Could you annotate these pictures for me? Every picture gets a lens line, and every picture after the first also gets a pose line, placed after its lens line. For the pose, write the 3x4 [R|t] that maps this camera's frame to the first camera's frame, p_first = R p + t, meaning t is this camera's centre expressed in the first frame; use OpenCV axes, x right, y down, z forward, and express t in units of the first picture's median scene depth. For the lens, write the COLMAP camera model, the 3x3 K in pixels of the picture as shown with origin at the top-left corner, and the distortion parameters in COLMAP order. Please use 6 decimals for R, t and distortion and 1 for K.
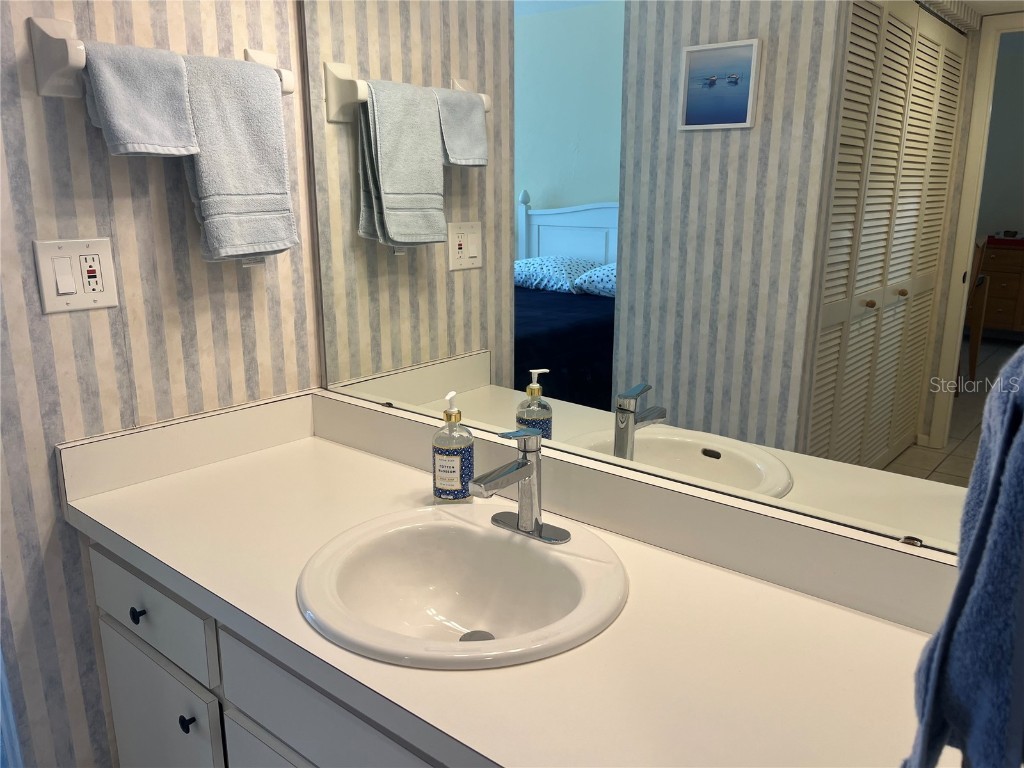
lens RADIAL K [[780.5, 0, 512.4], [0, 780.5, 380.0], [0, 0, 1]] dist [0.063020, -0.087746]
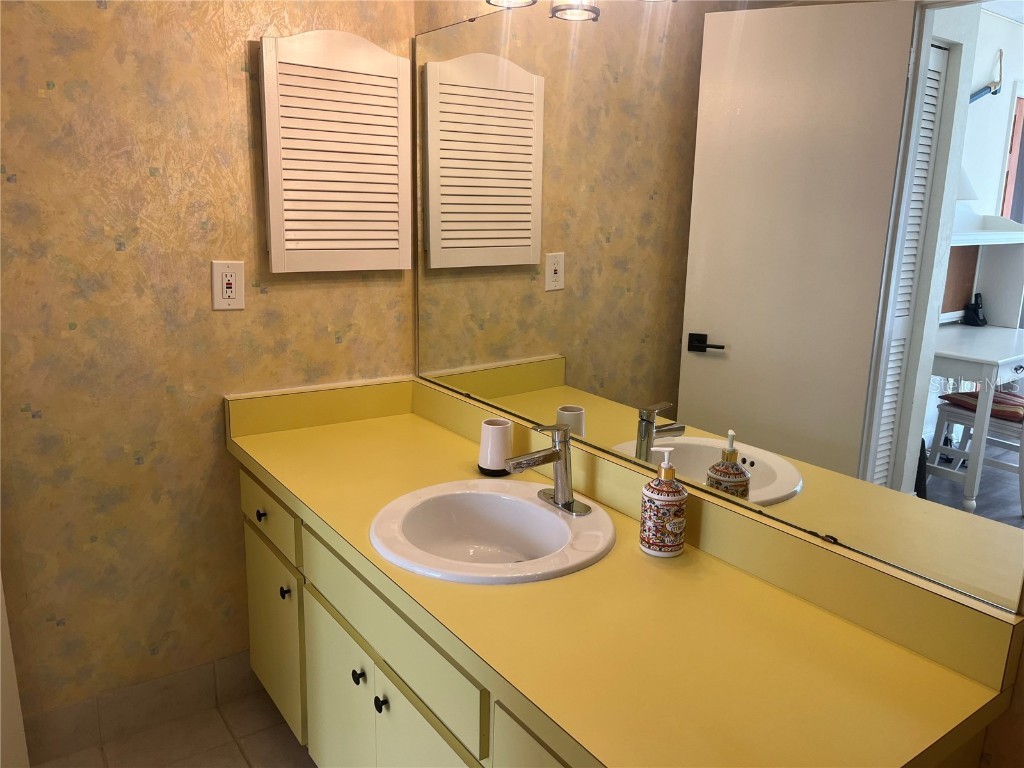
lens RADIAL K [[780.5, 0, 513.0], [0, 780.5, 384.8], [0, 0, 1]] dist [0.063020, -0.087746]
pose [[0.964642, 0.088937, -0.248105, 0.316376], [-0.091935, 0.995765, -0.000499, 0.013017], [0.247010, 0.023291, 0.968733, -0.304987]]
